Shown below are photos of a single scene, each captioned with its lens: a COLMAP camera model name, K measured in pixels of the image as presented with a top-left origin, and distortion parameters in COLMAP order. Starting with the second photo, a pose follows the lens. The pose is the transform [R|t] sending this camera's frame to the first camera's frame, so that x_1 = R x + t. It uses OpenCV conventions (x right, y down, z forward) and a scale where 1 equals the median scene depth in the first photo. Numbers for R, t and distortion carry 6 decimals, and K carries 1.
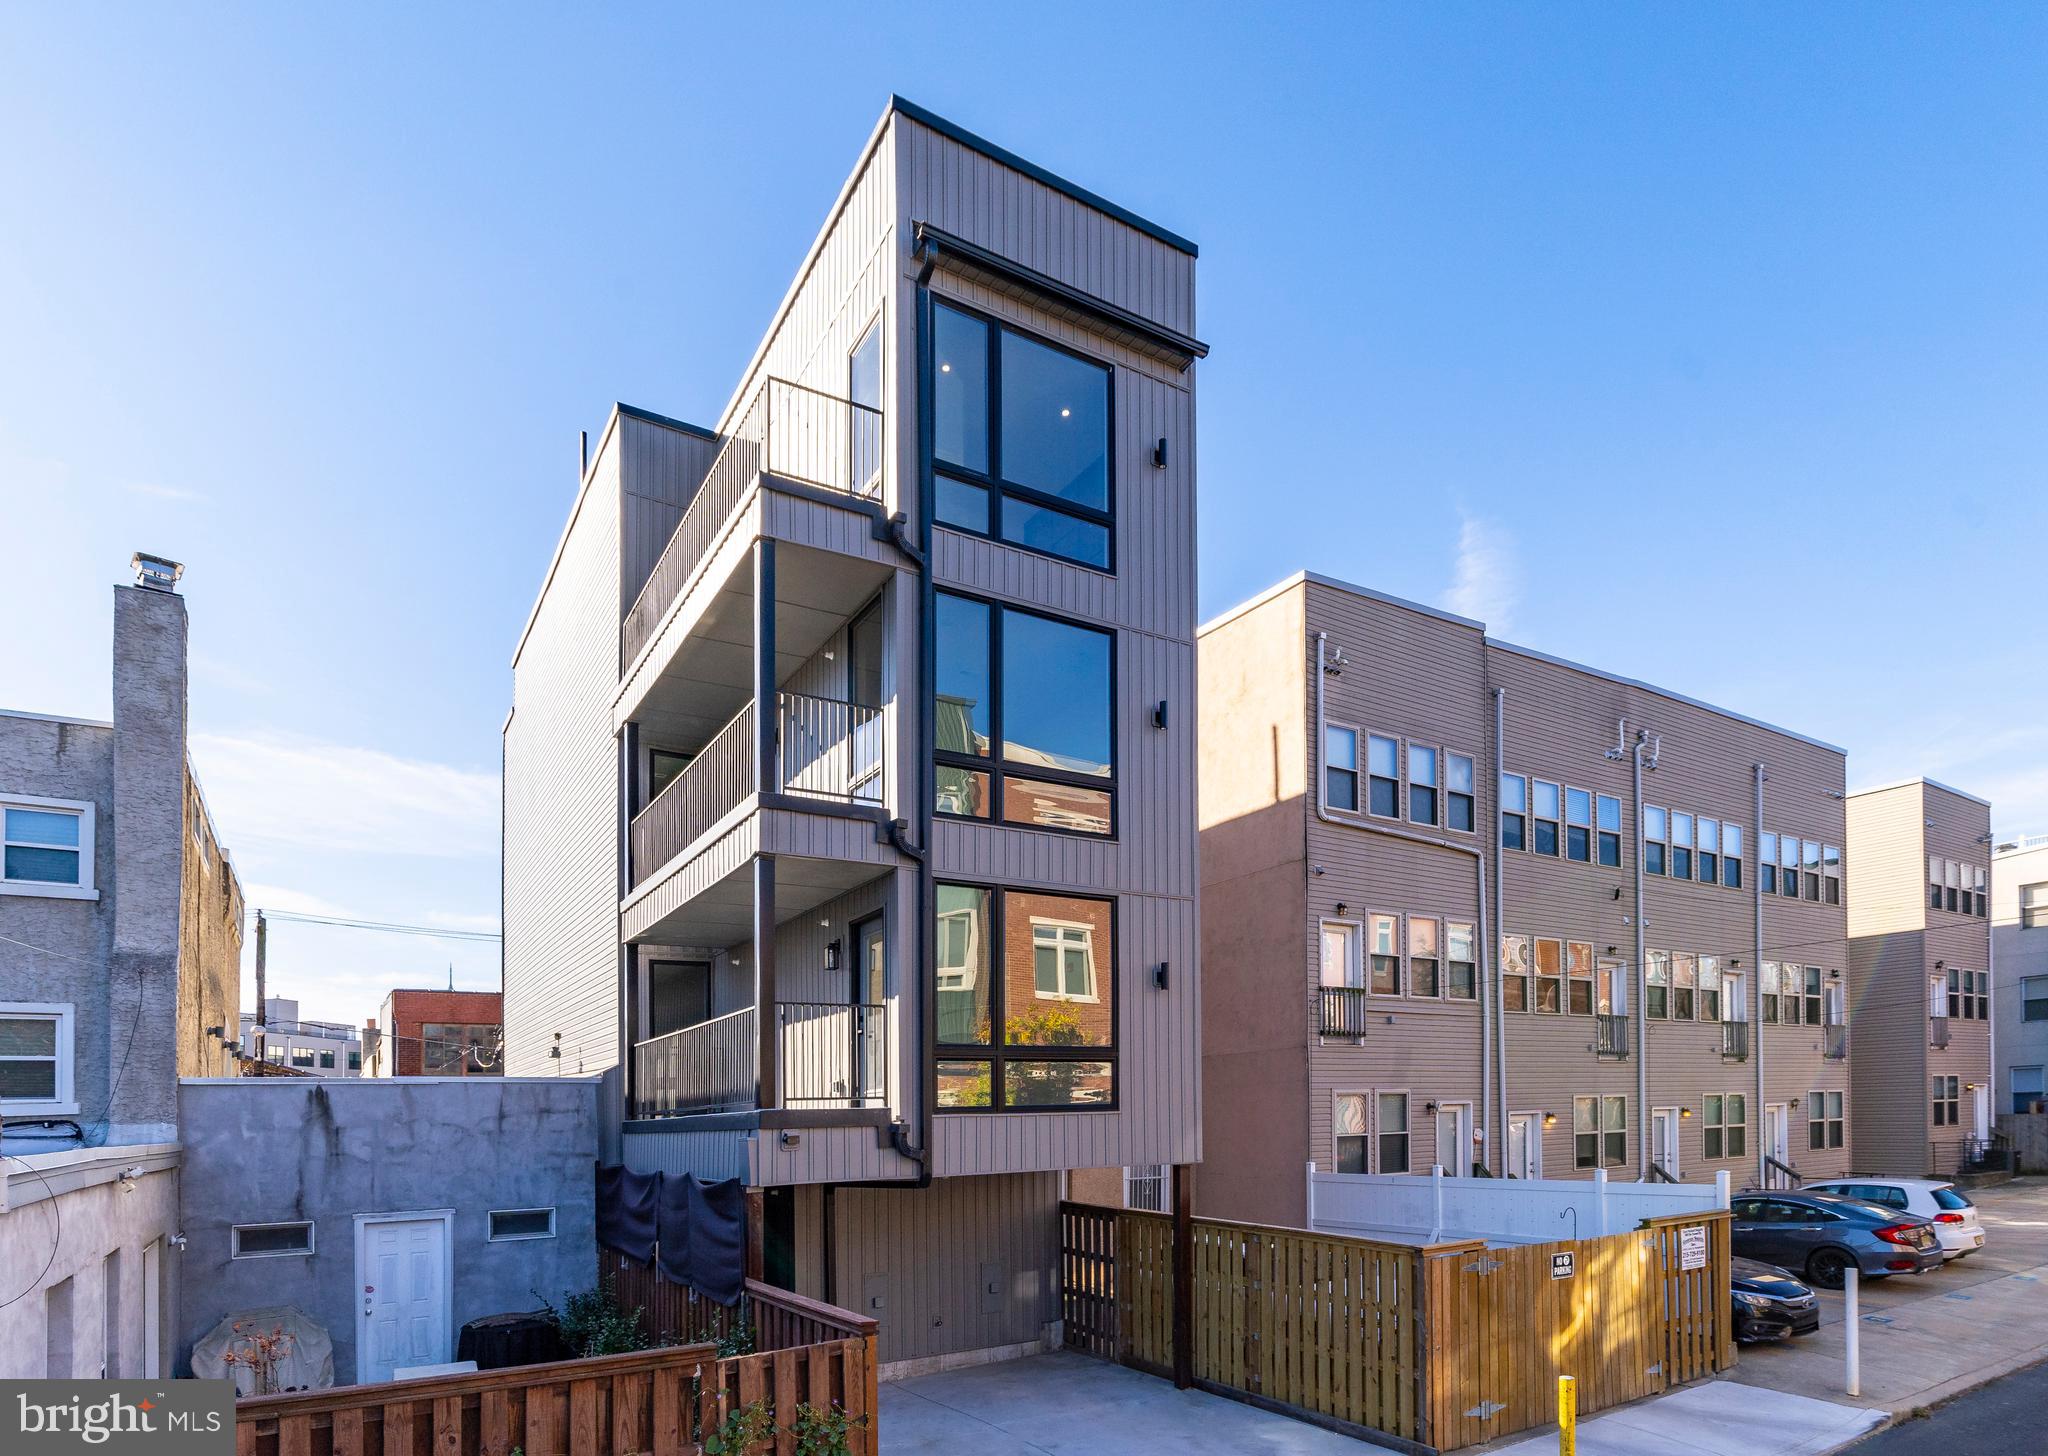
lens RADIAL K [[1082.5, 0, 970.3], [0, 1082.5, 1031.5], [0, 0, 1]] dist [-0.006674, 0.000027]
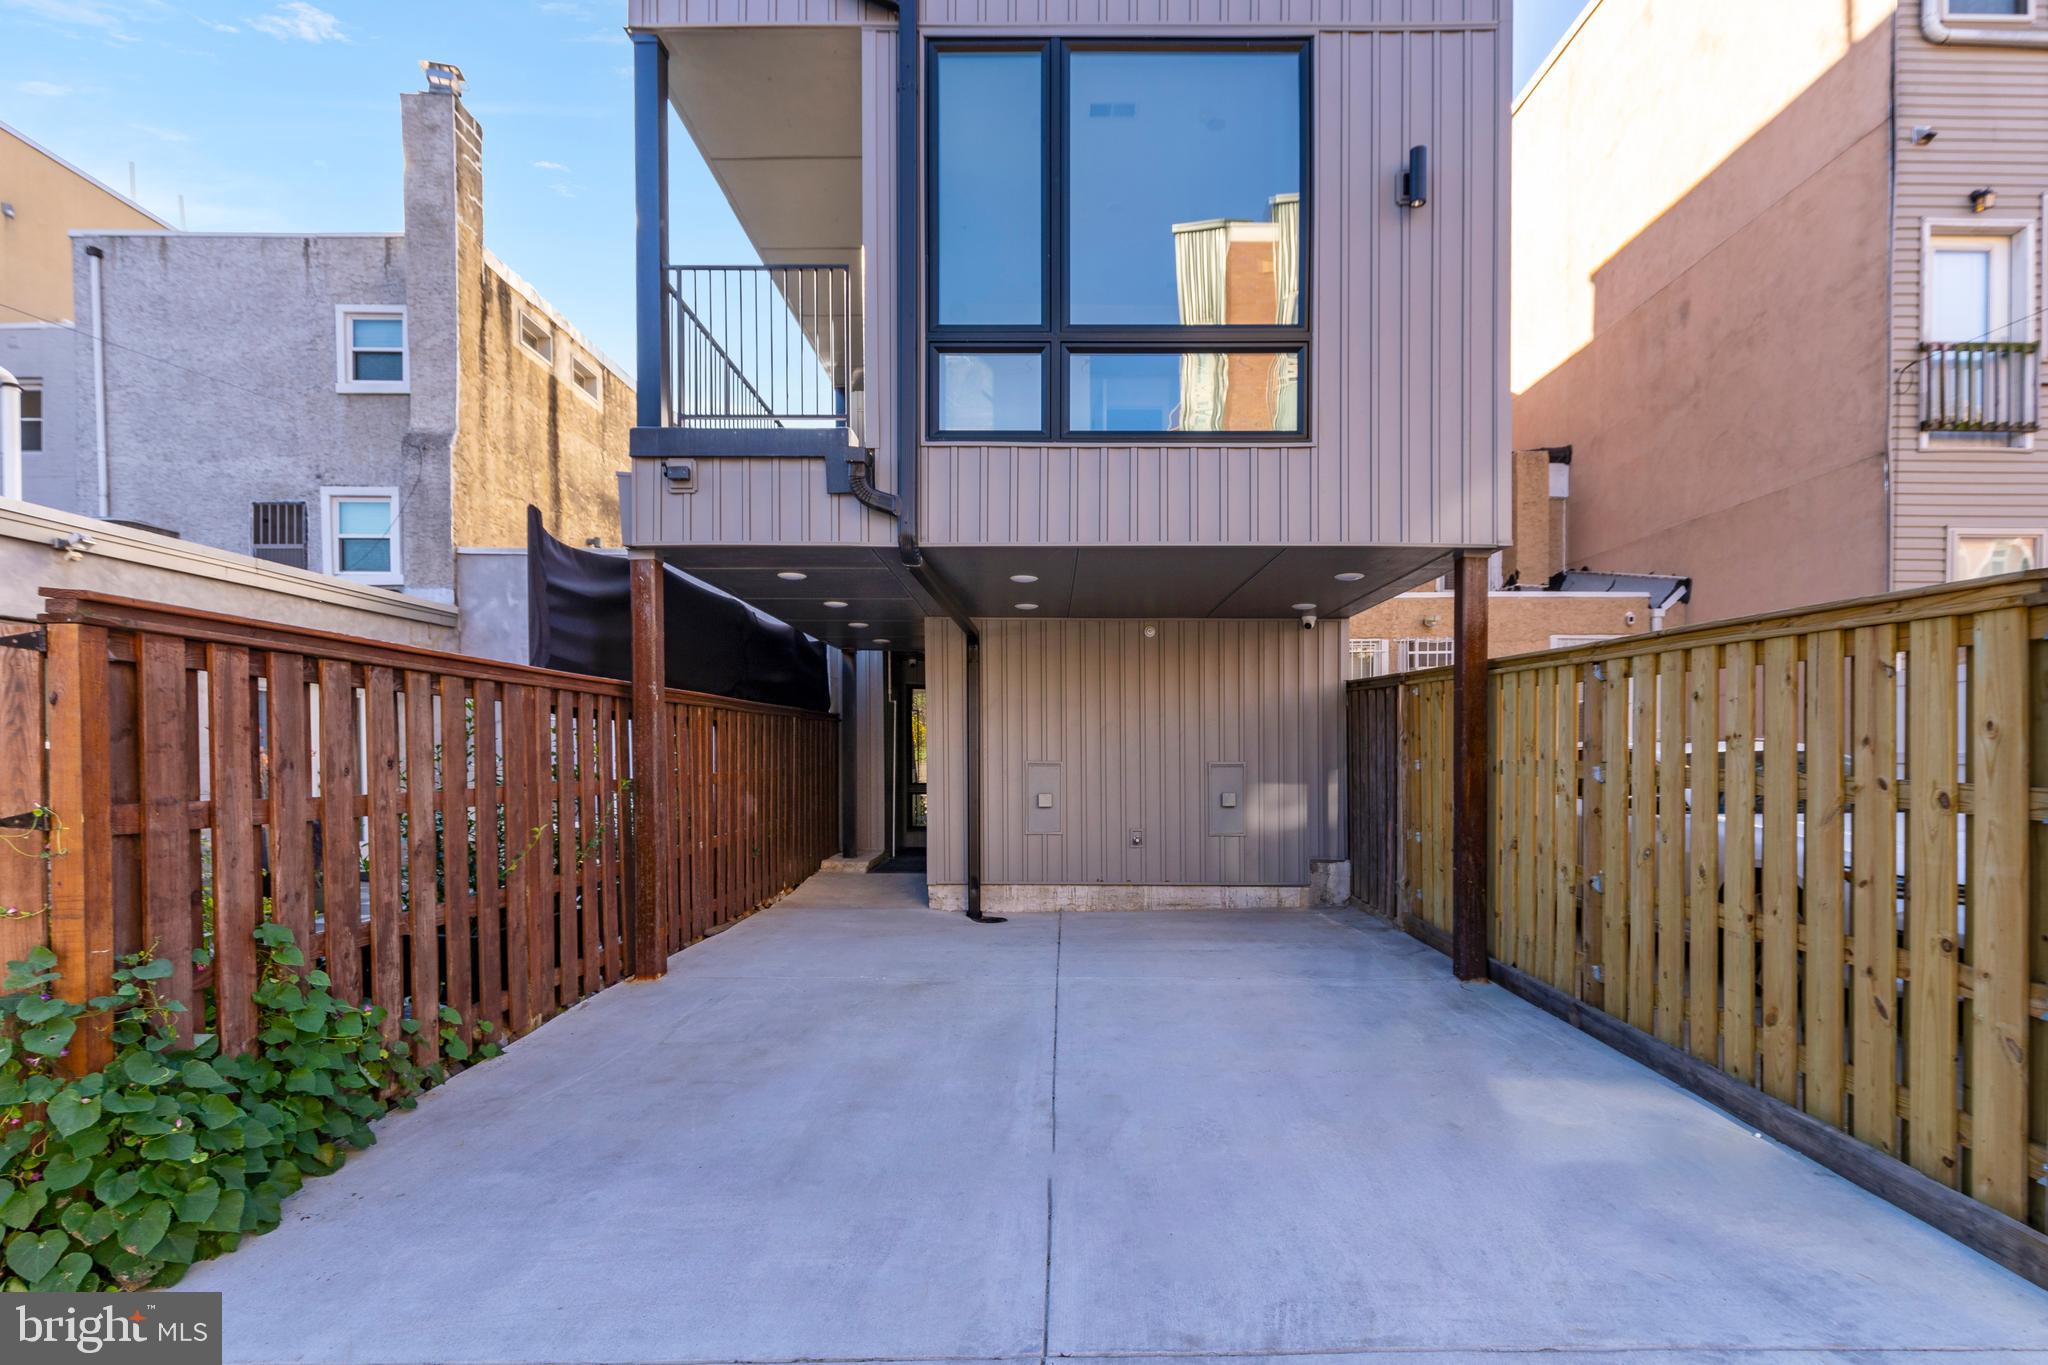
lens RADIAL K [[825.7, 0, 1162.7], [0, 825.7, 738.4], [0, 0, 1]] dist [0.001642, -0.000063]
pose [[0.868262, 0.006959, -0.496057, 0.287675], [0.010309, 0.999433, 0.032065, 0.213712], [0.495999, -0.032955, 0.867698, 0.625134]]
